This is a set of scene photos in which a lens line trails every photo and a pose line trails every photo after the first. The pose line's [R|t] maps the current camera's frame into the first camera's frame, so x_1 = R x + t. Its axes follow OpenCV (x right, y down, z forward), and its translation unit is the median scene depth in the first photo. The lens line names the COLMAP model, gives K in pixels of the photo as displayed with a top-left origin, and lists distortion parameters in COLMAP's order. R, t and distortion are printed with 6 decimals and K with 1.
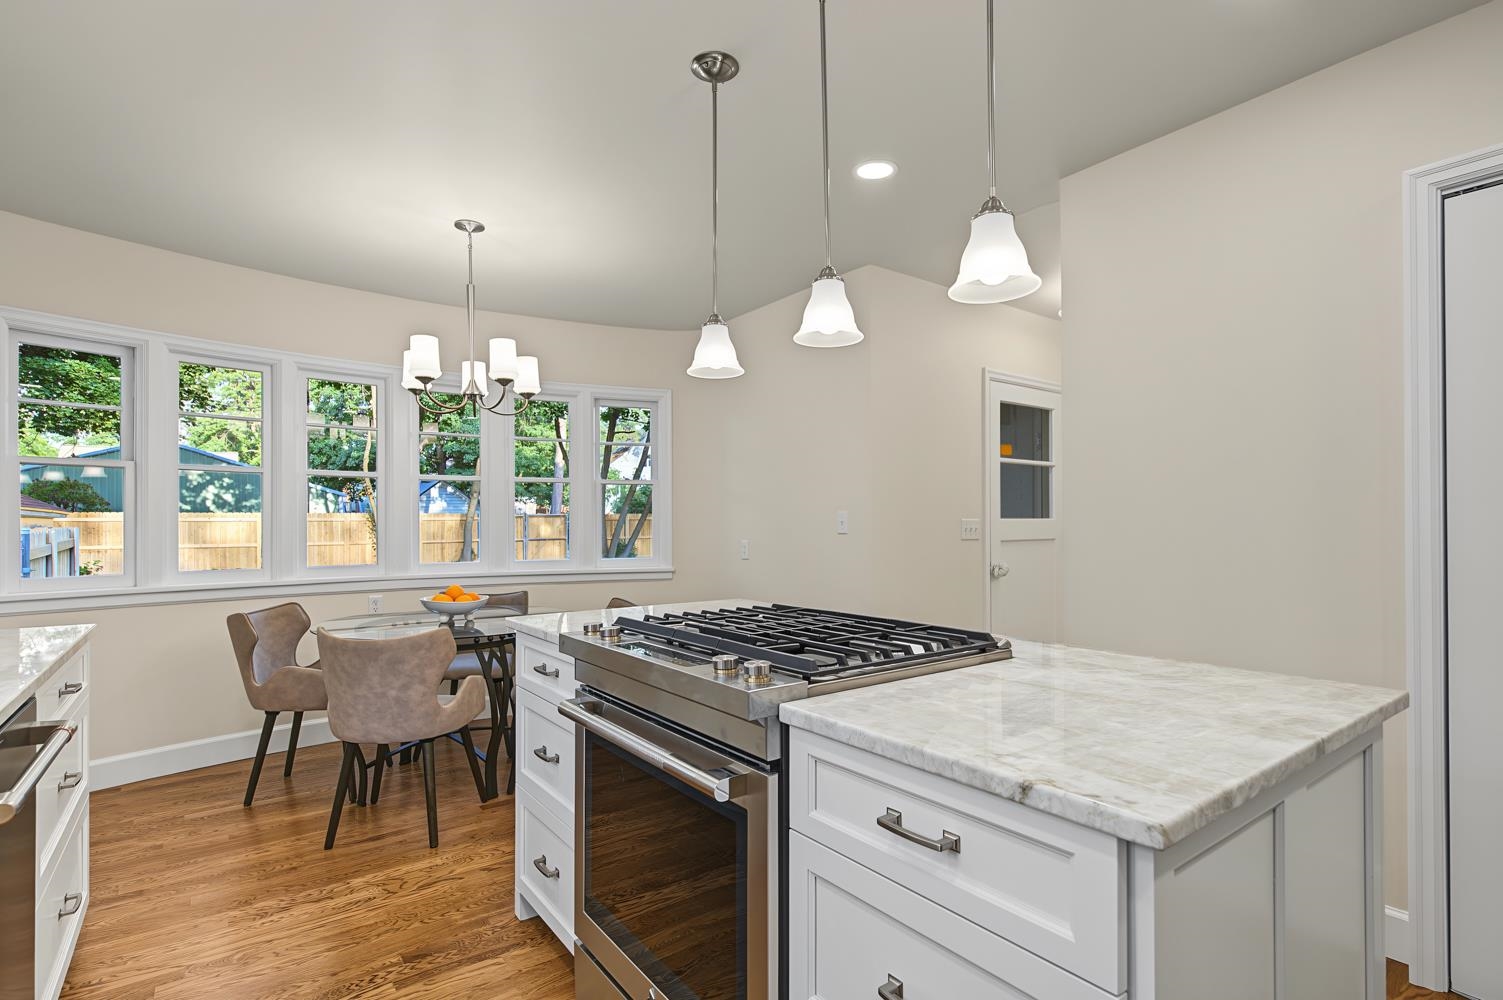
lens RADIAL K [[733.8, 0, 751.5], [0, 733.8, 500.0], [0, 0, 1]] dist [0.000427, 0.000078]
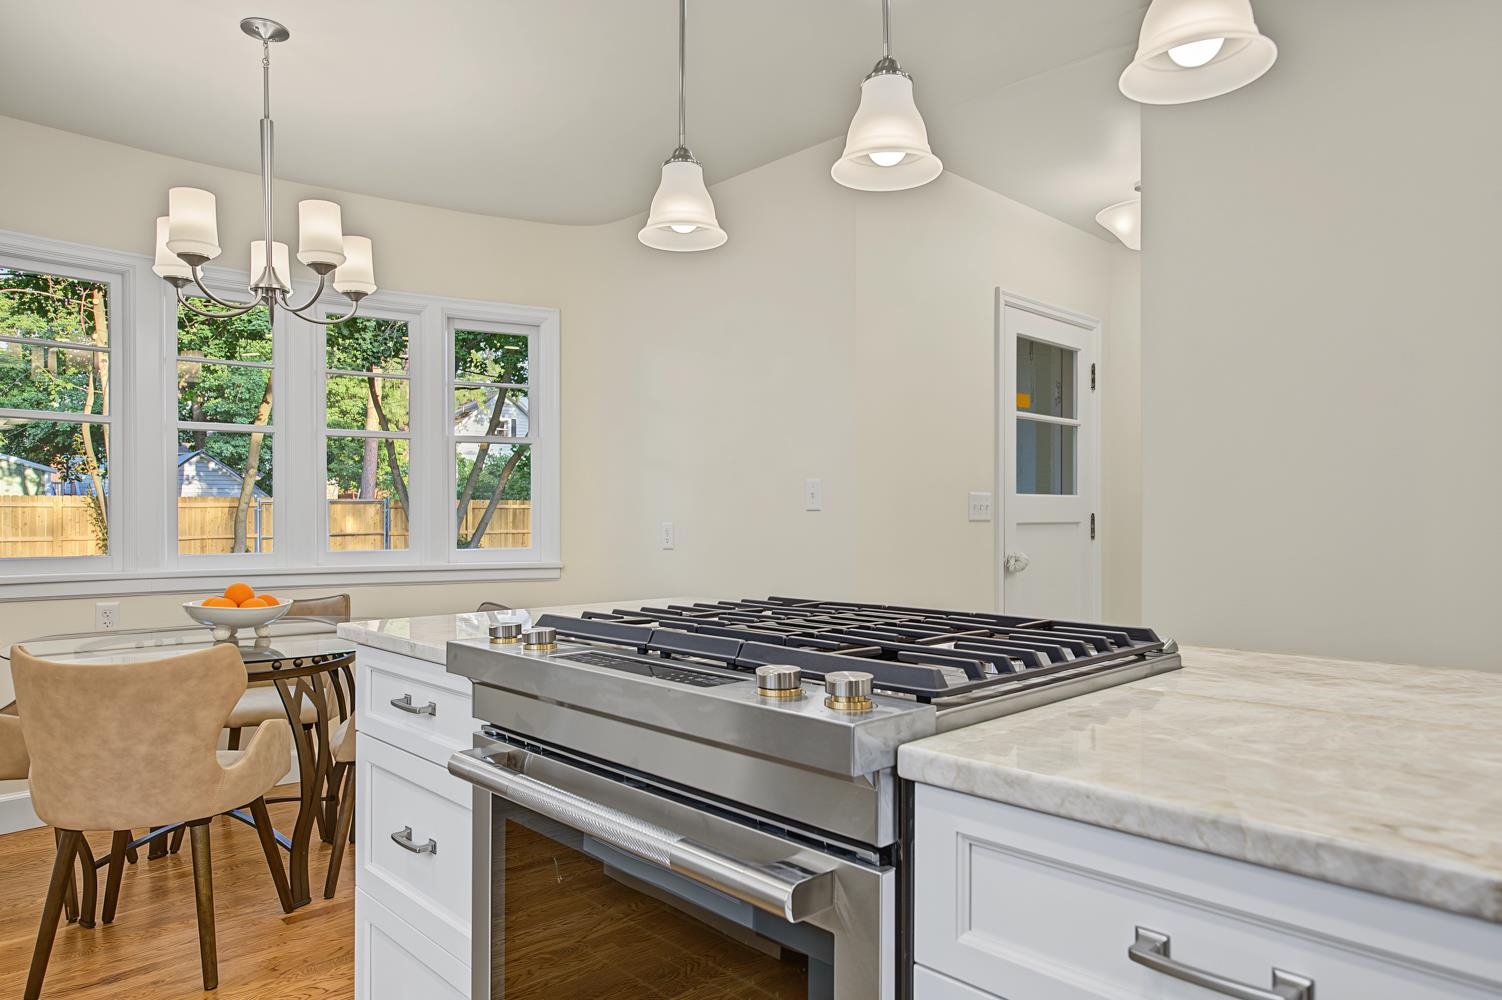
lens RADIAL K [[955.7, 0, 751.0], [0, 955.7, 500.0], [0, 0, 1]] dist [-0.001493, -0.000567]
pose [[0.992135, 0.006262, 0.125018, -0.068922], [-0.007884, 0.999891, 0.012483, 0.032912], [-0.124927, -0.013370, 0.992076, 0.117407]]
